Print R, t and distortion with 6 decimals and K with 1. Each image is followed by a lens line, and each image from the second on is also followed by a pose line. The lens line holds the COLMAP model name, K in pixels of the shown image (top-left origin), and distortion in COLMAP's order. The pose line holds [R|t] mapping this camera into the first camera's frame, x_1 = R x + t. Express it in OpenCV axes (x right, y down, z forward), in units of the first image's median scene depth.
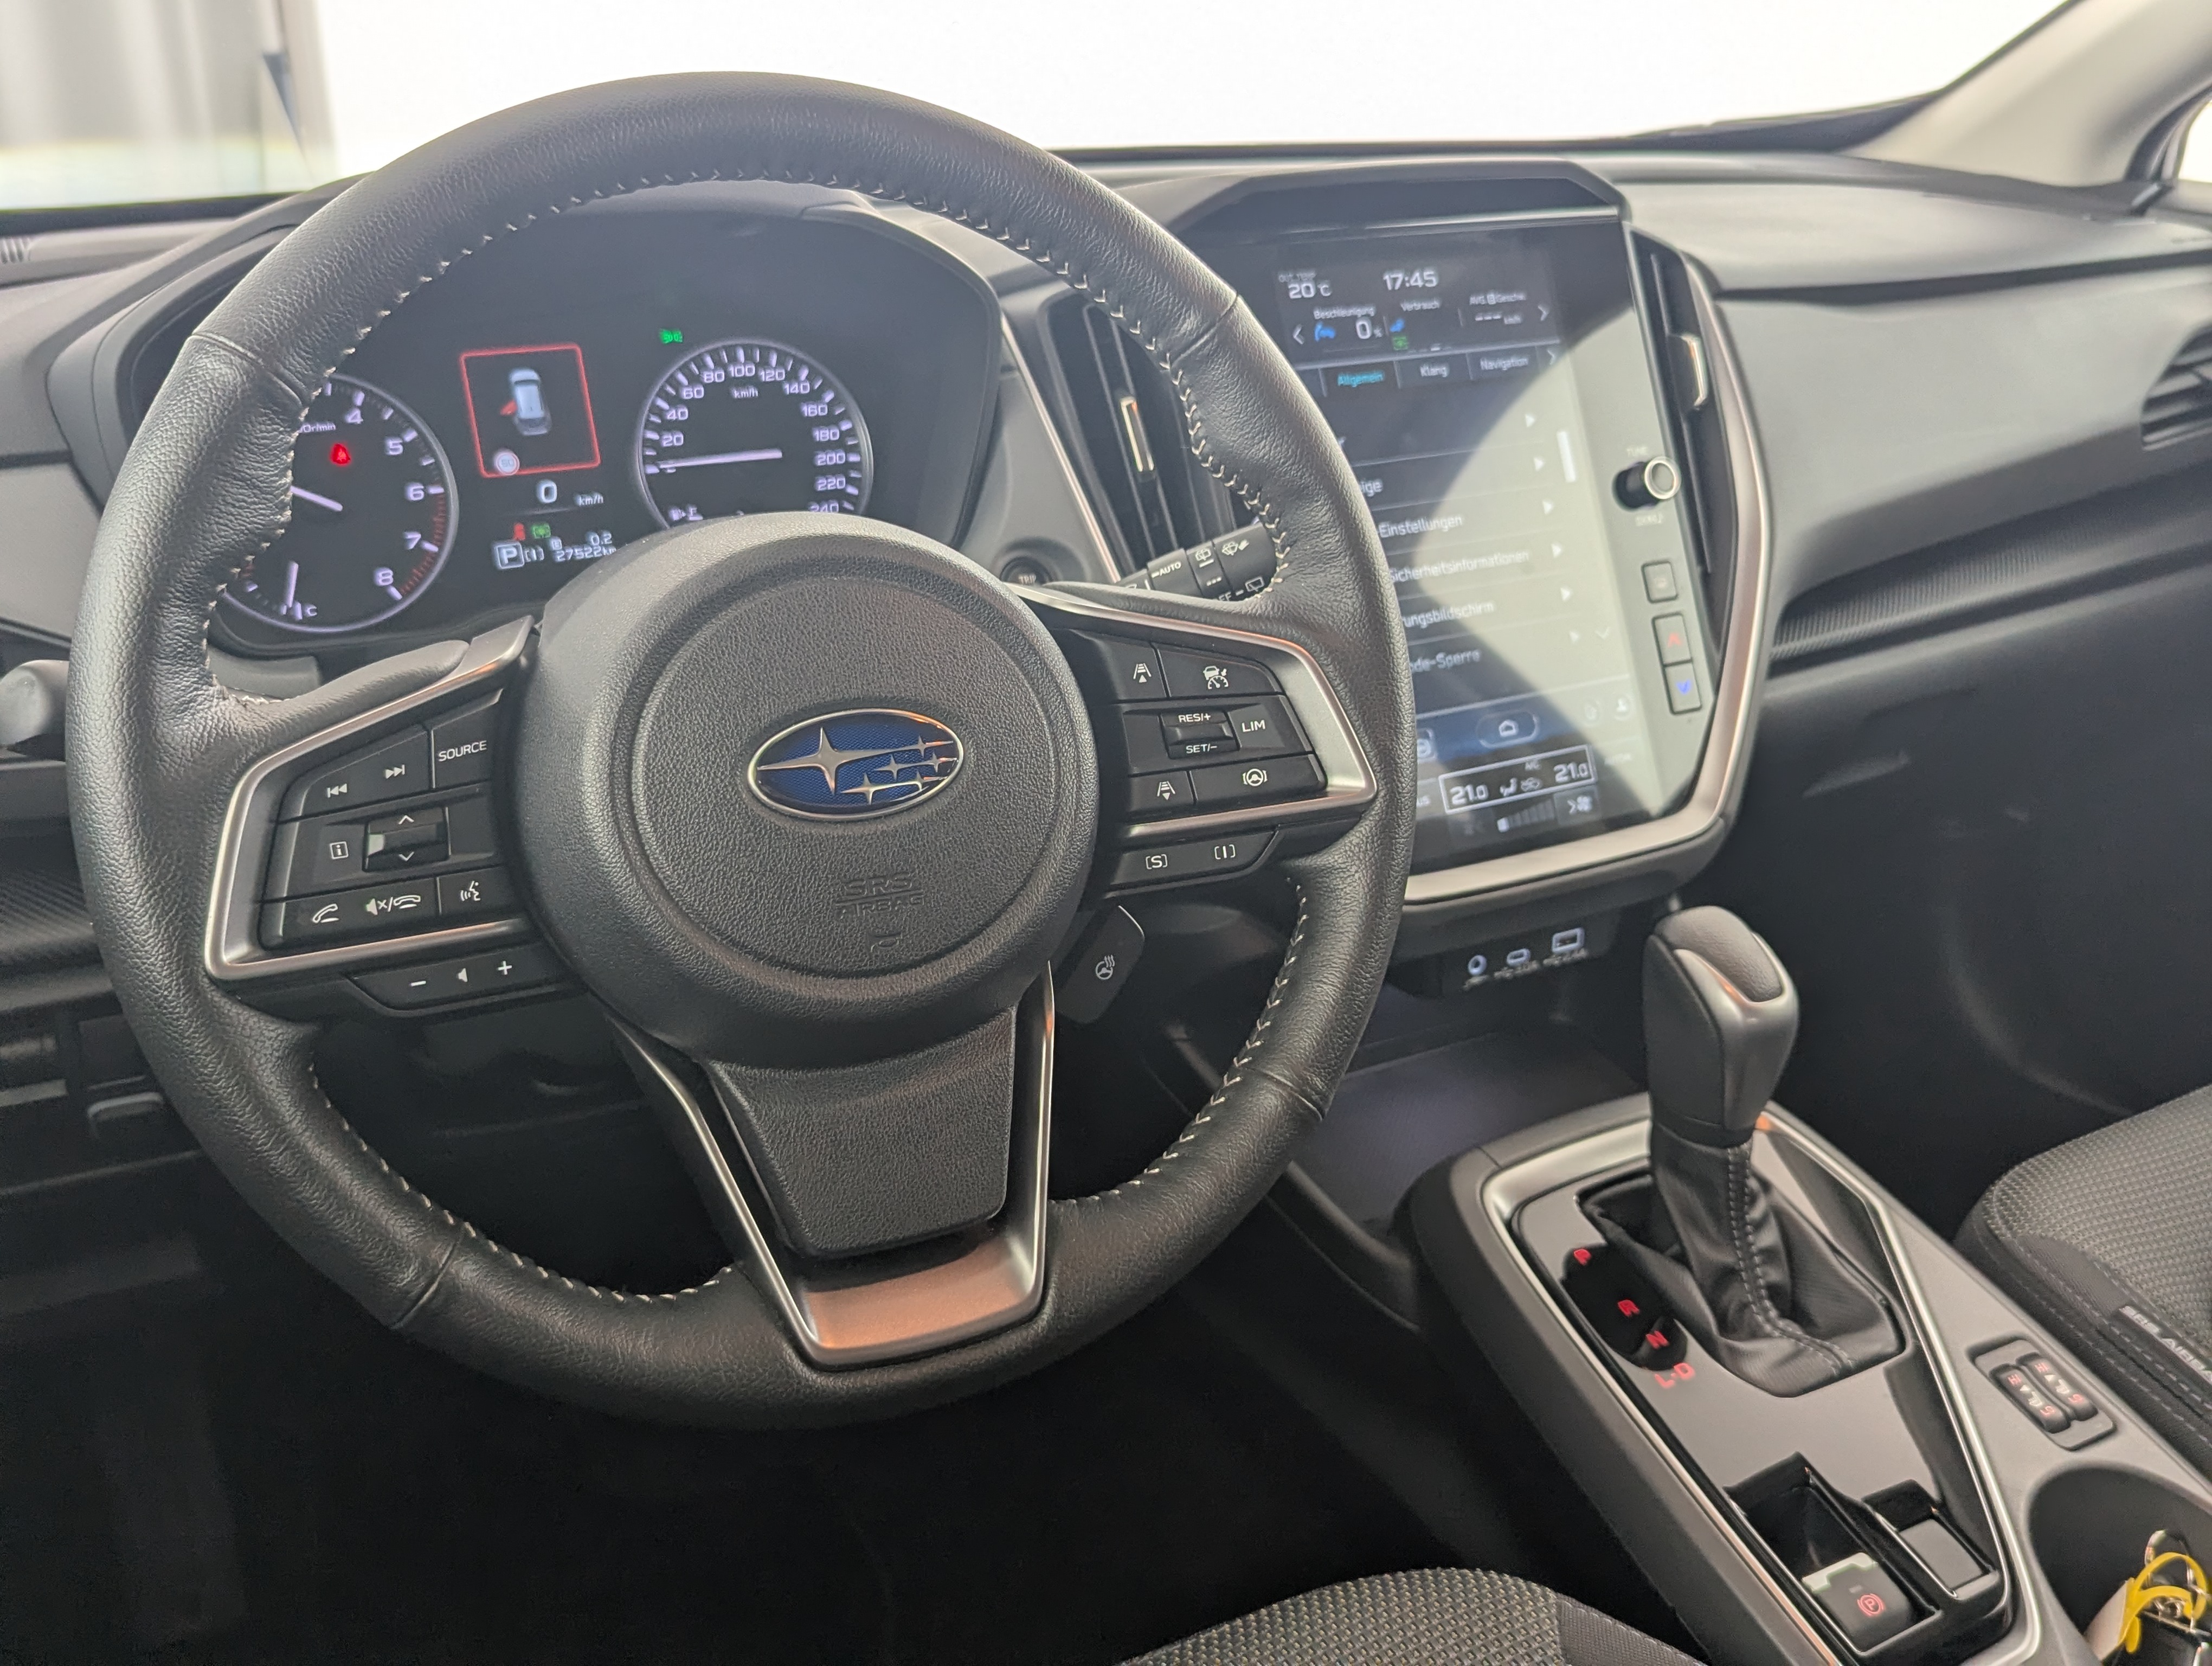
lens RADIAL K [[2043.5, 0, 1112.1], [0, 2043.5, 803.3], [0, 0, 1]] dist [0.012926, 0.000000]
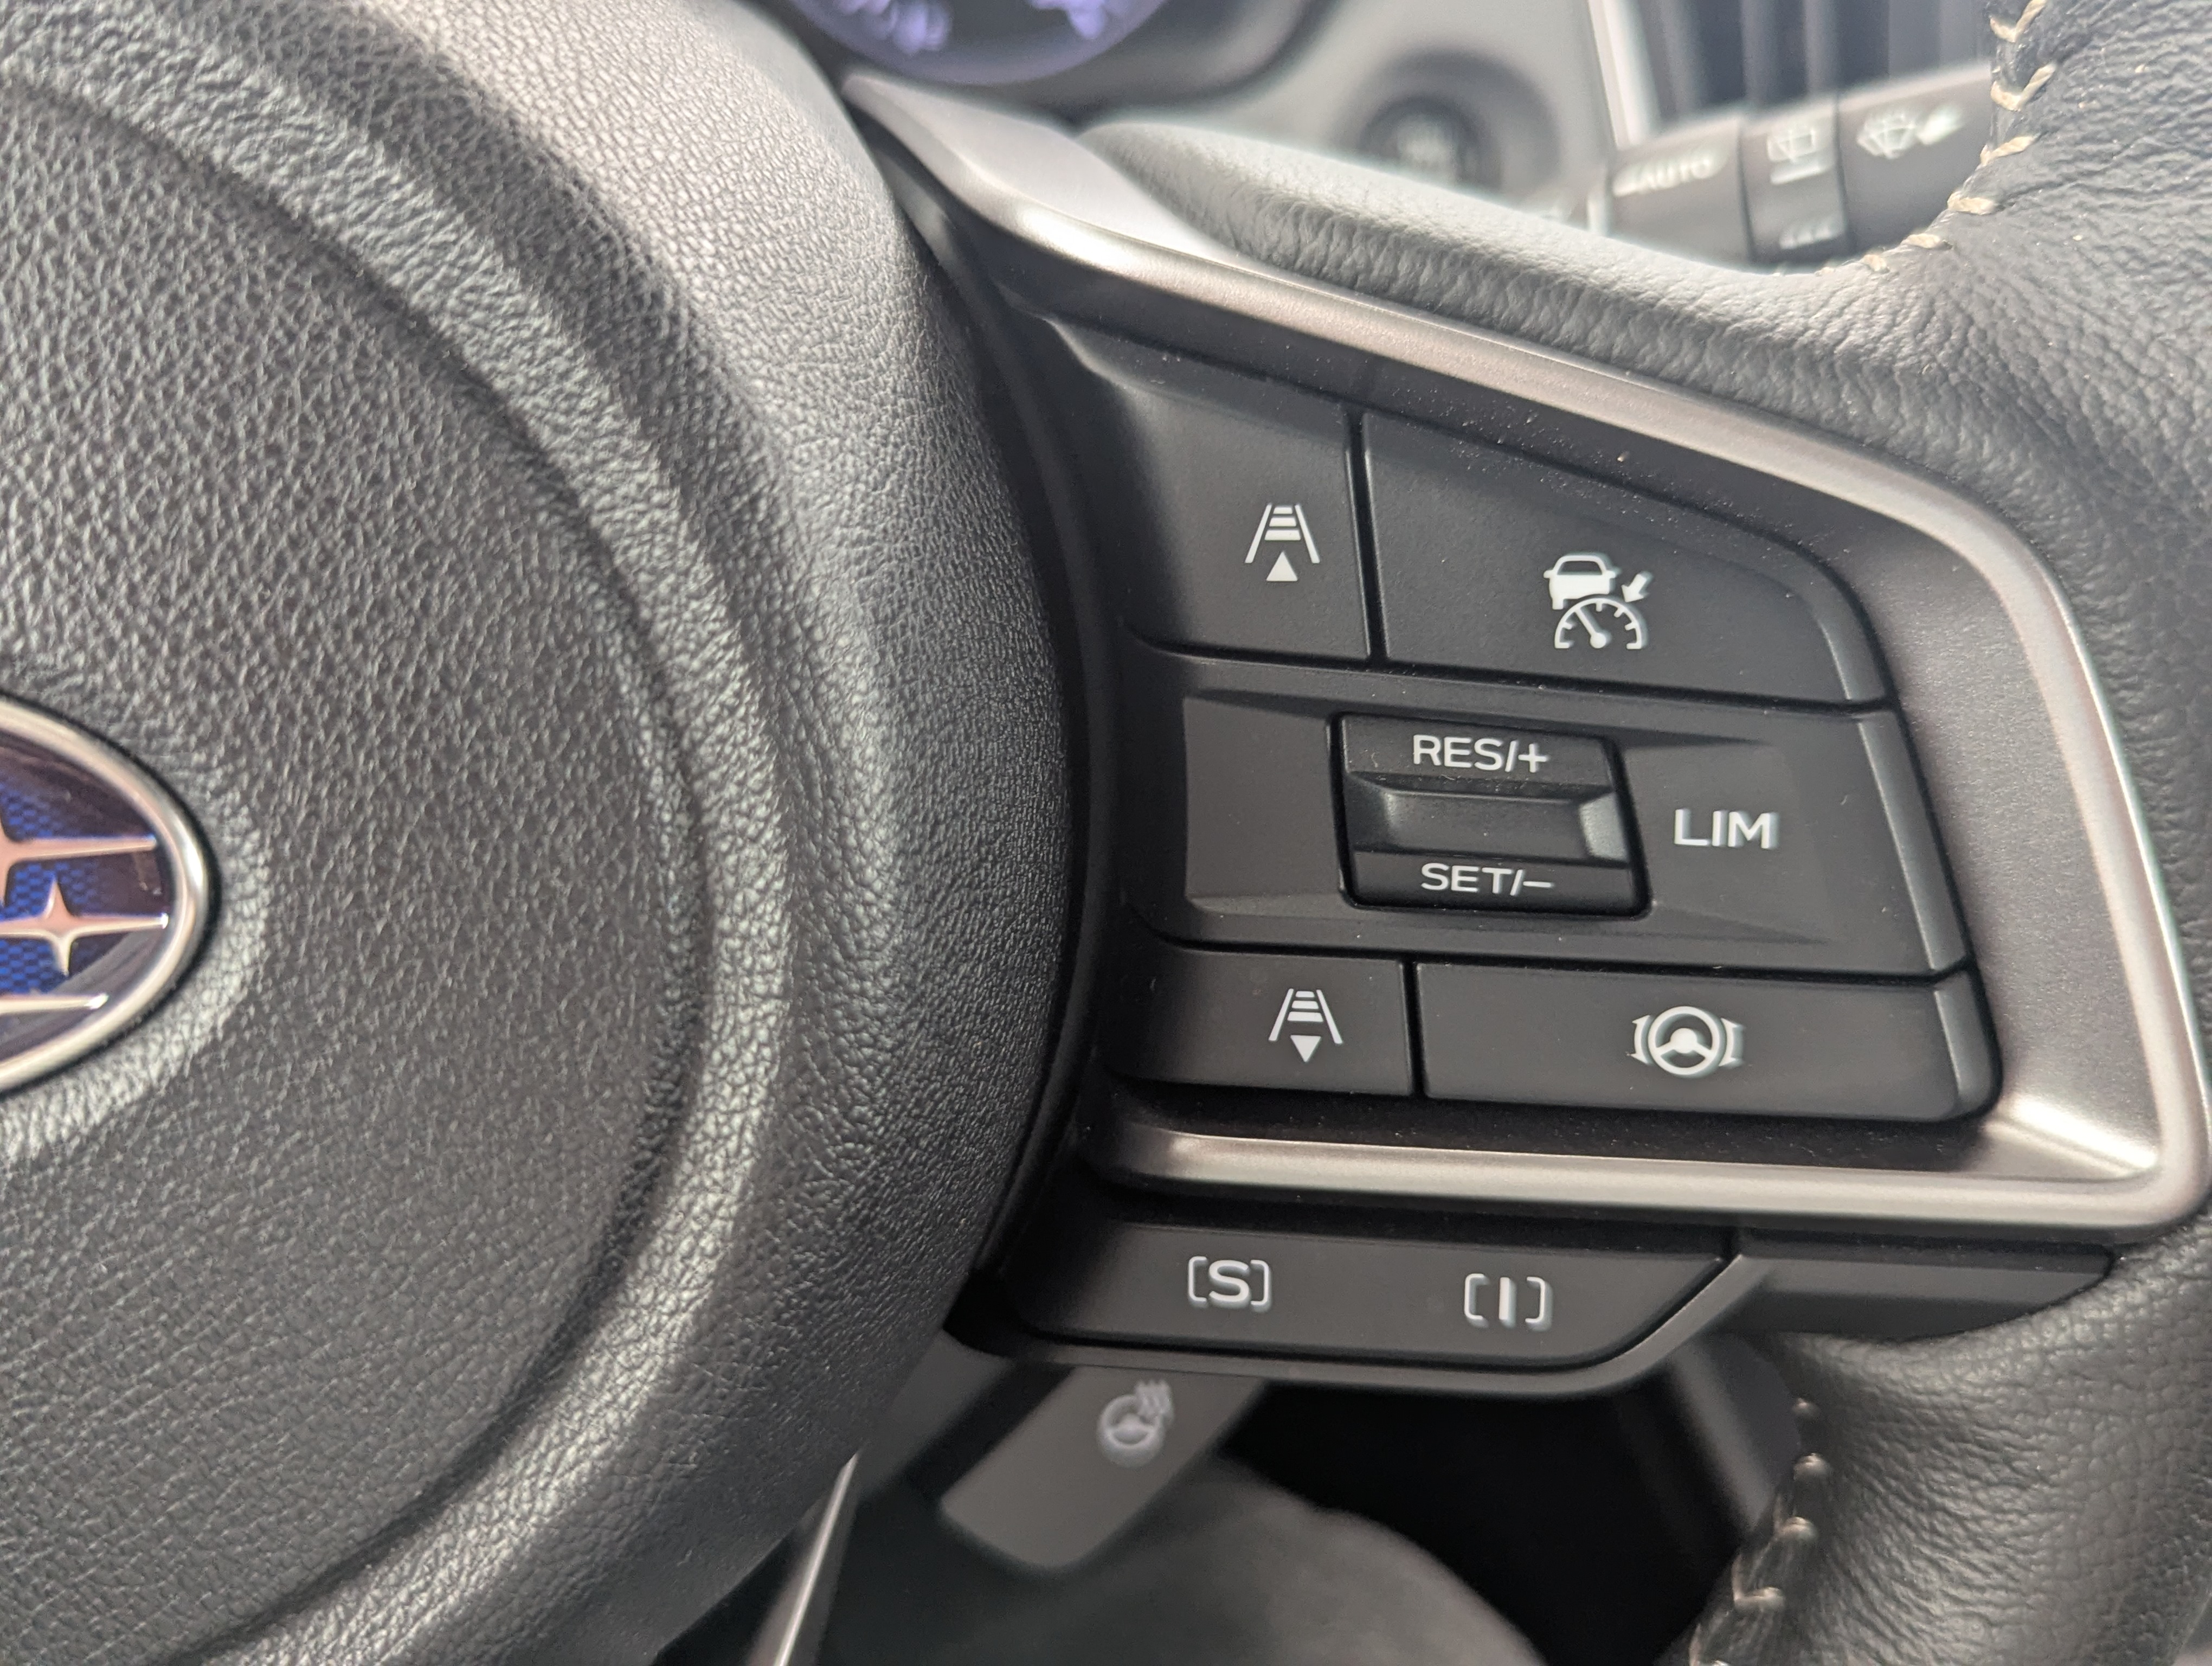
lens RADIAL K [[2043.5, 0, 1156.7], [0, 2043.5, 818.3], [0, 0, 1]] dist [0.012926, 0.000000]
pose [[0.943024, 0.188909, -0.273898, 0.053825], [-0.124750, 0.963886, 0.235288, -0.064877], [0.308454, -0.187714, 0.932534, 0.566514]]
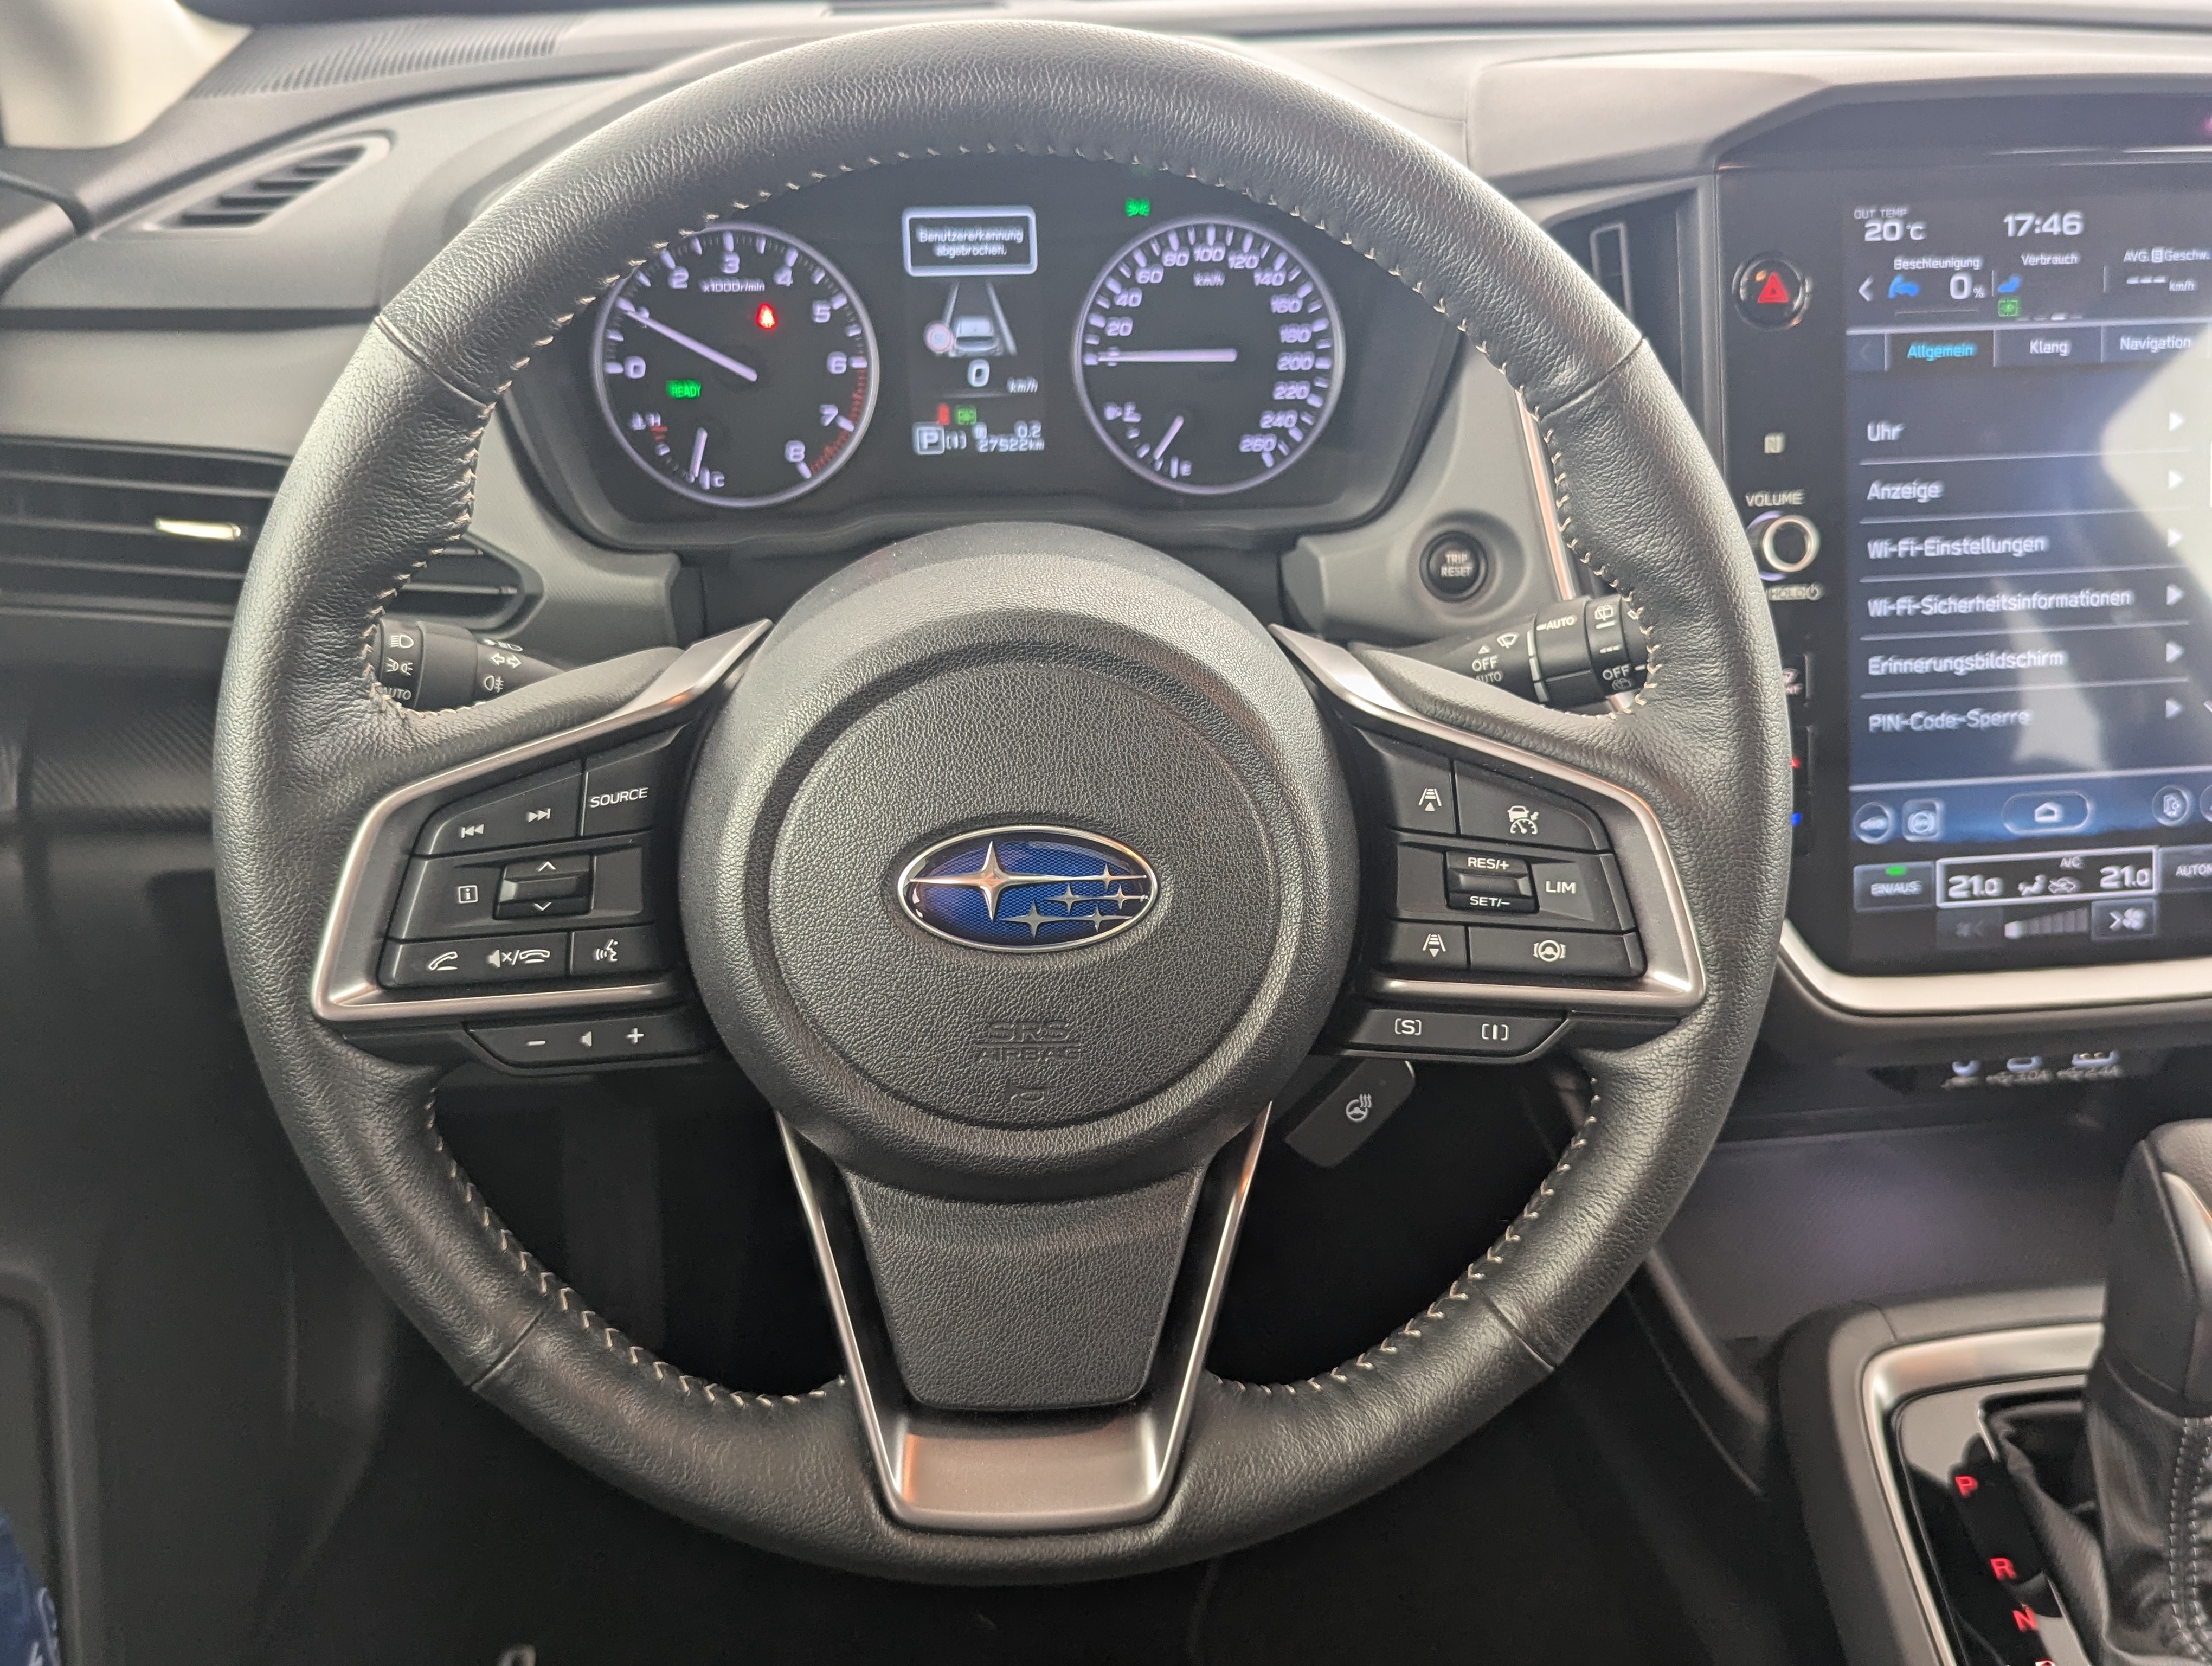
lens RADIAL K [[2043.5, 0, 1137.0], [0, 2043.5, 831.6], [0, 0, 1]] dist [0.012926, 0.000000]
pose [[0.933968, 0.192910, -0.300815, 0.113418], [-0.143076, 0.973224, 0.179899, -0.134857], [0.327465, -0.124981, 0.936561, 0.143840]]
